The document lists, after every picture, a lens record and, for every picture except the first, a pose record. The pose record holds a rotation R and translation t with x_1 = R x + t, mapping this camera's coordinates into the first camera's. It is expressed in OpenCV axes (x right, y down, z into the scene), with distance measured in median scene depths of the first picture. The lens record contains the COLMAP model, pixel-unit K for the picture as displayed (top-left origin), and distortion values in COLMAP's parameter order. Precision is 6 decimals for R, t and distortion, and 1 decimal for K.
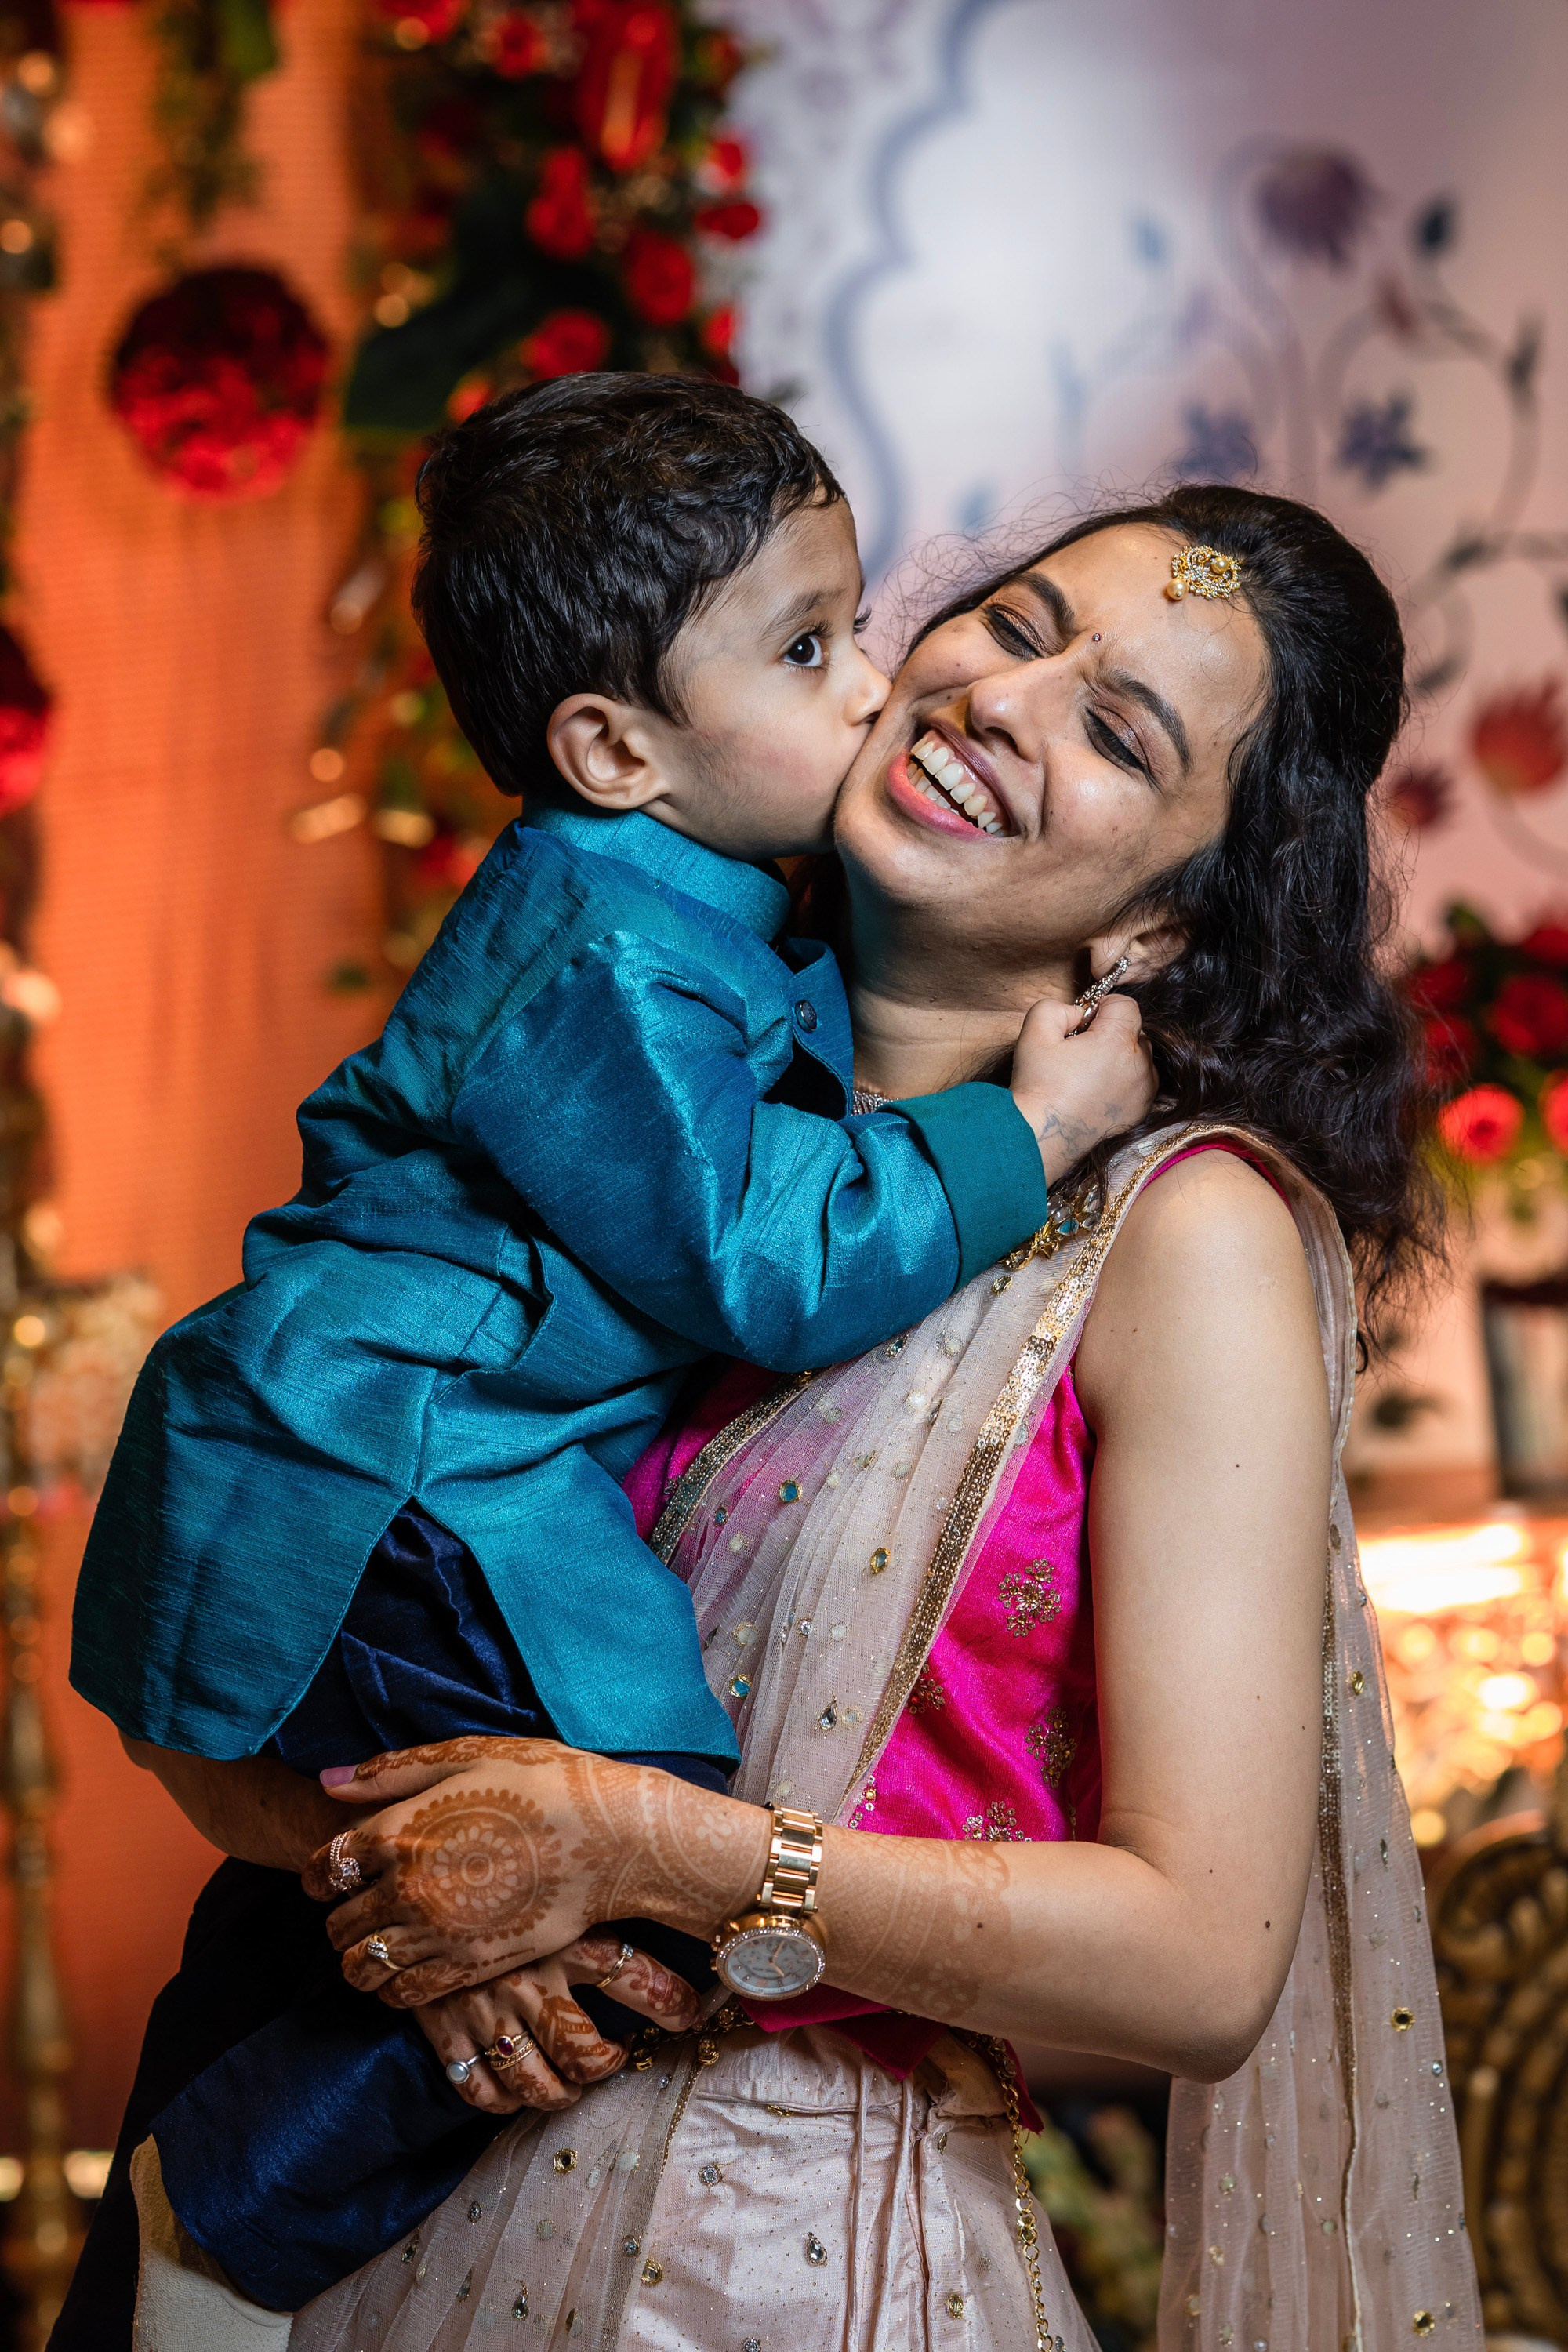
lens RADIAL K [[5789.7, 0, 784.0], [0, 5789.7, 1176.0], [0, 0, 1]] dist [0.287841, -0.618974]
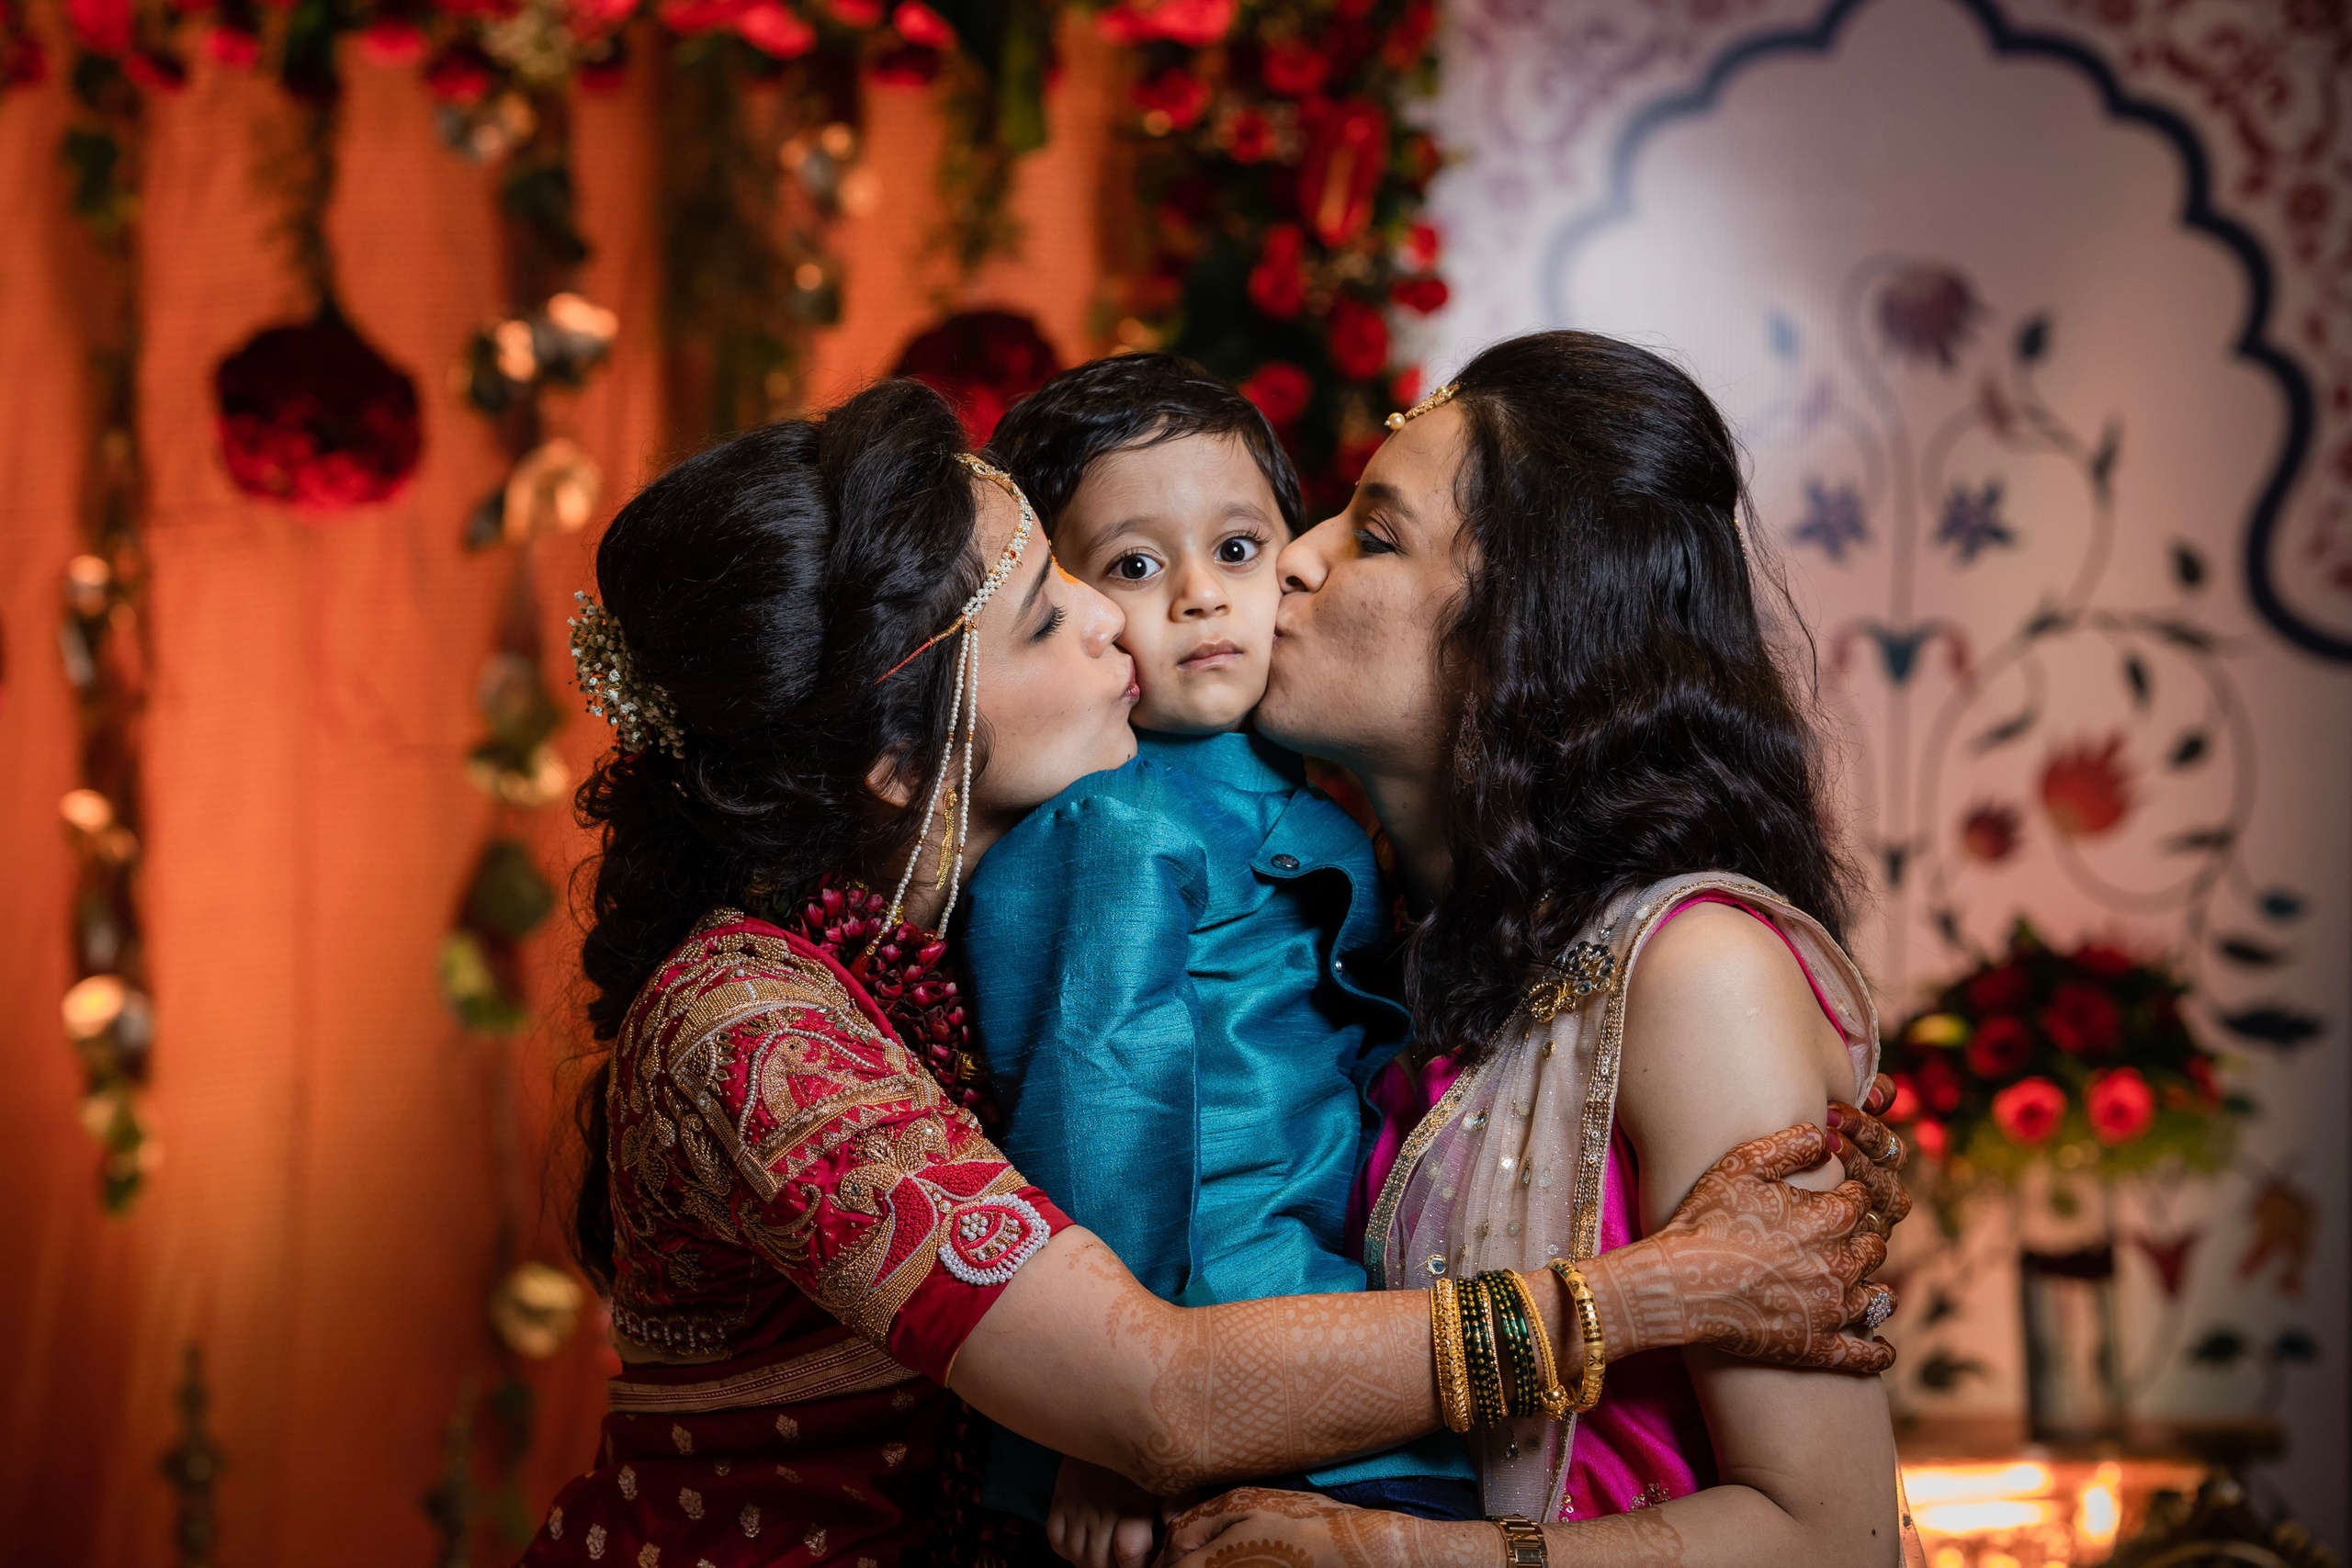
lens RADIAL K [[5746.7, 0, 1176.0], [0, 5746.7, 784.0], [0, 0, 1]] dist [-0.014140, 5.170886]
pose [[0.997310, 0.066124, -0.031632, -0.015590], [-0.067947, 0.995851, -0.060524, 0.005182], [0.027498, 0.062511, 0.997665, -0.134252]]
